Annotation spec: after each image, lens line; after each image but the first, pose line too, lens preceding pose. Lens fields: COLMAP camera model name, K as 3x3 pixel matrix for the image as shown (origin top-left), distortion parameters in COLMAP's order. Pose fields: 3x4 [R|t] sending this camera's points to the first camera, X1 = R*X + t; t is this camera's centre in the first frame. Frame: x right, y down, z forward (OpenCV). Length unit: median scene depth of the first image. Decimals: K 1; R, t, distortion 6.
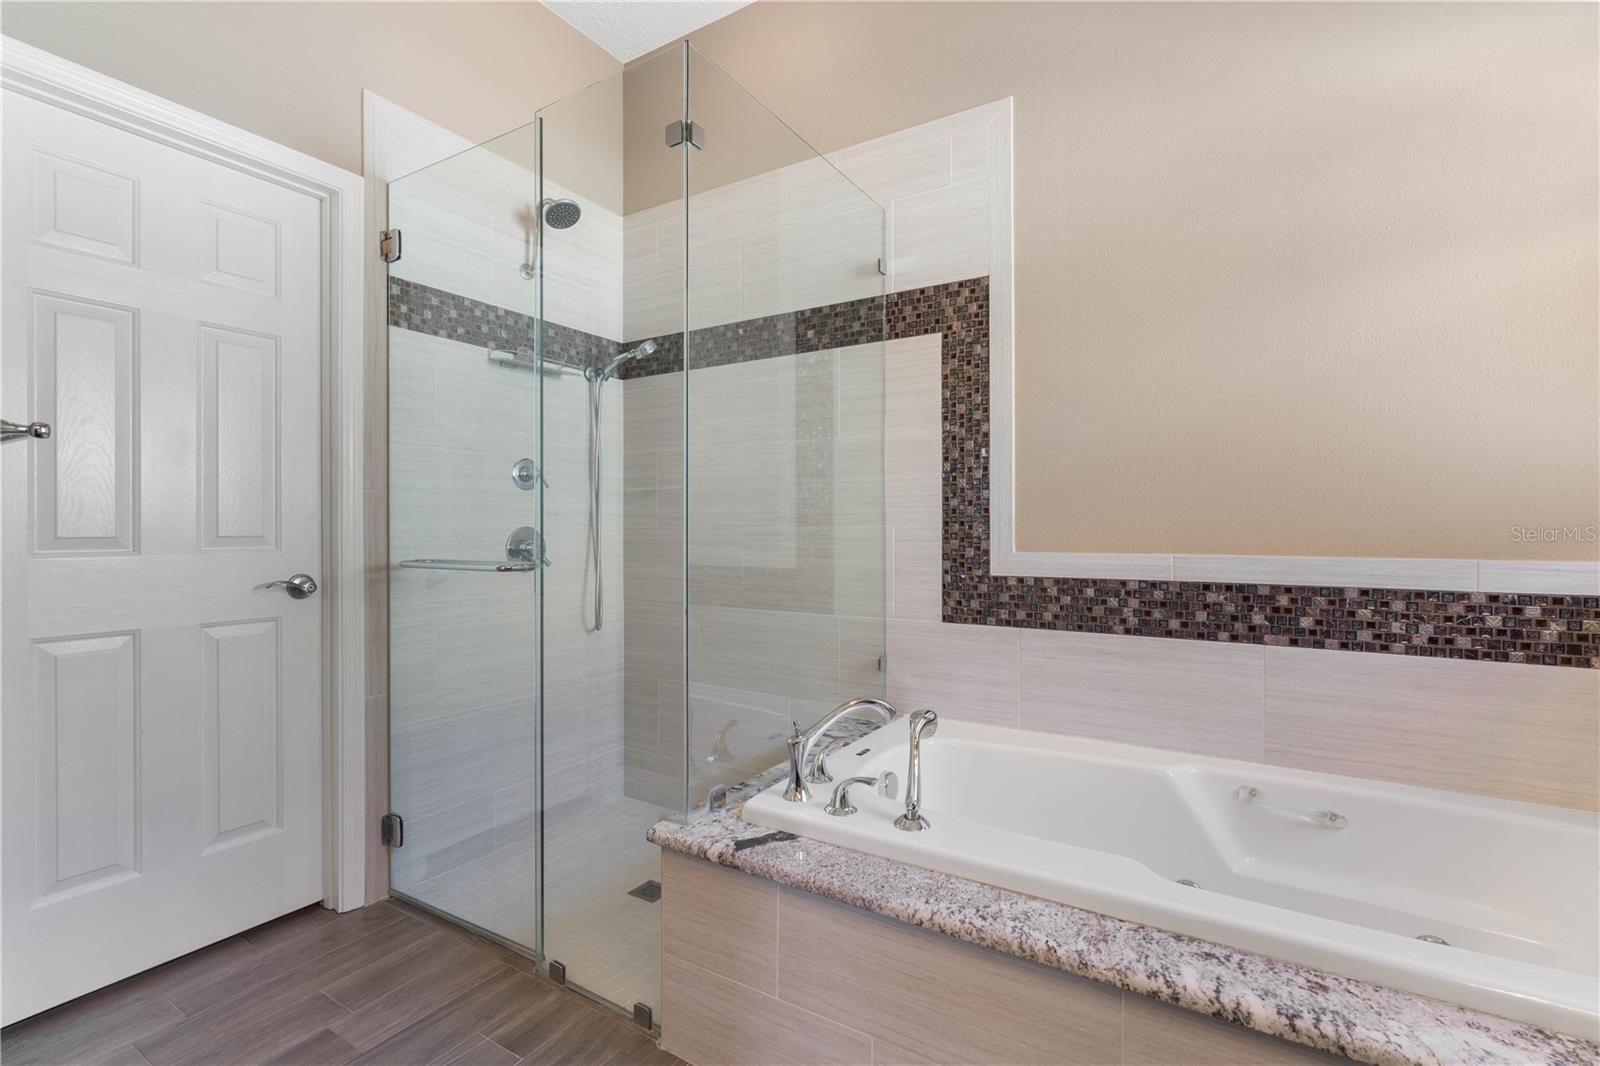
lens RADIAL K [[725.1, 0, 794.0], [0, 725.1, 525.8], [0, 0, 1]] dist [-0.003912, 0.001967]
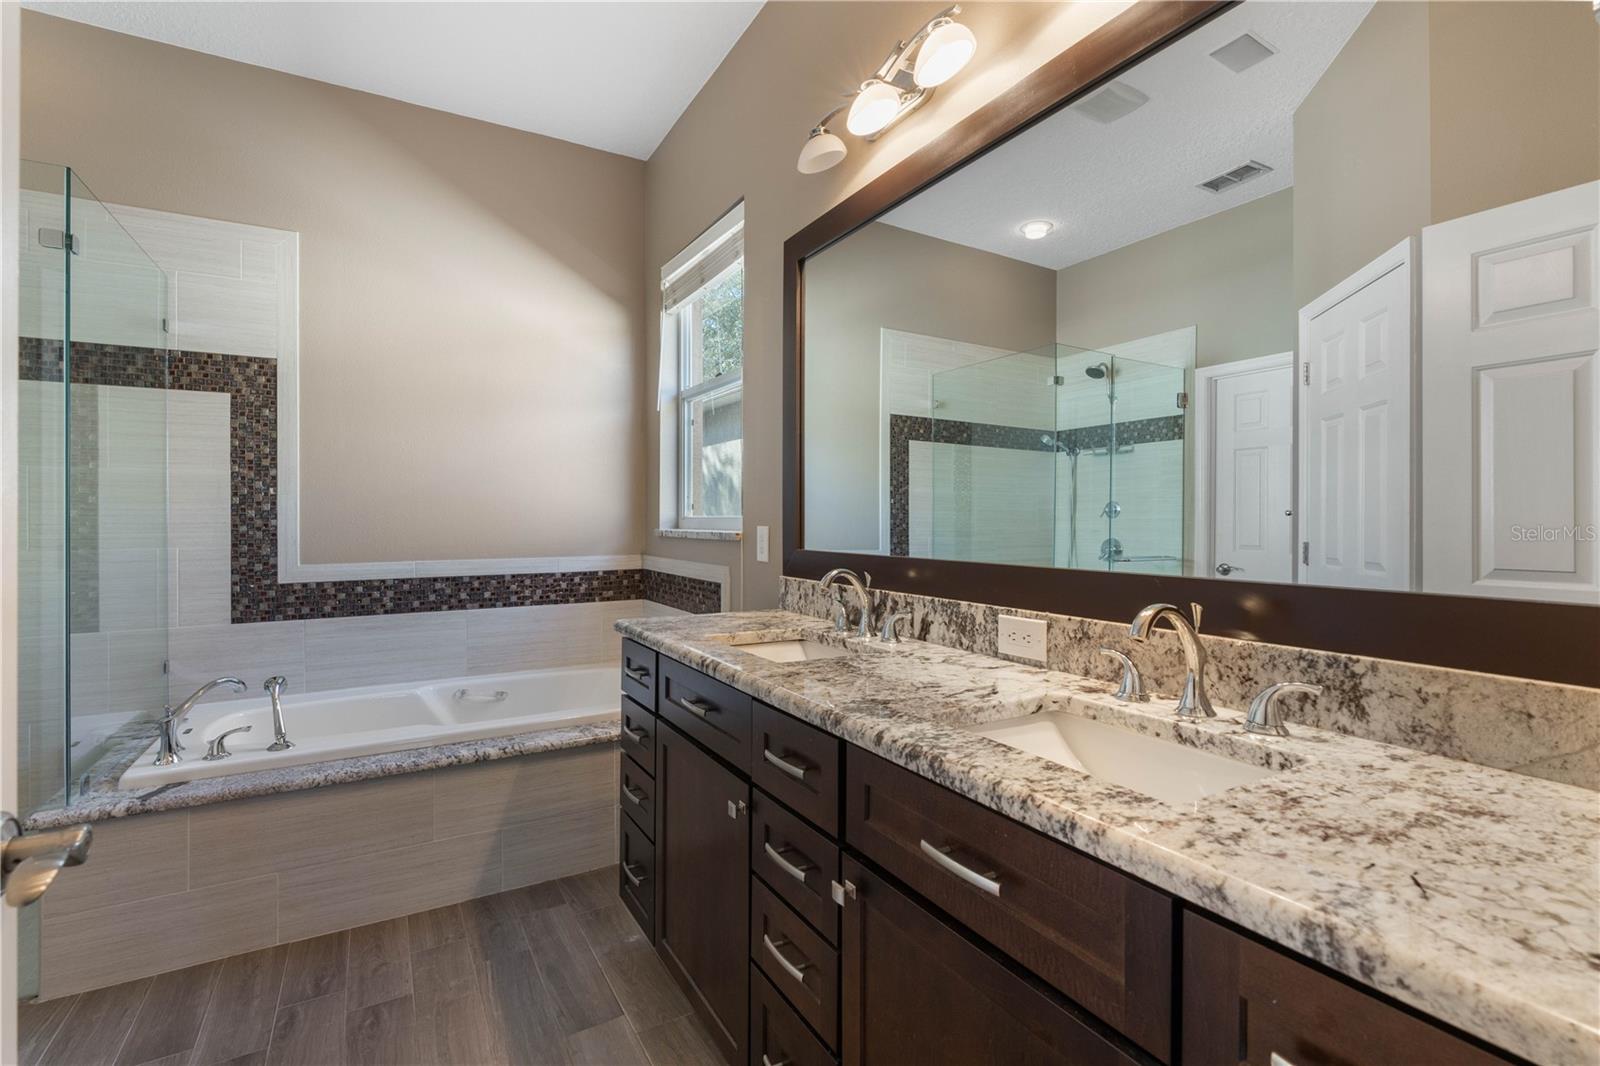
lens RADIAL K [[725.1, 0, 798.0], [0, 725.1, 522.5], [0, 0, 1]] dist [-0.003912, 0.001967]
pose [[0.467517, -0.008127, 0.883947, -0.459037], [-0.000991, 0.999952, 0.009717, -0.057642], [-0.883984, -0.005418, 0.467486, -0.467664]]
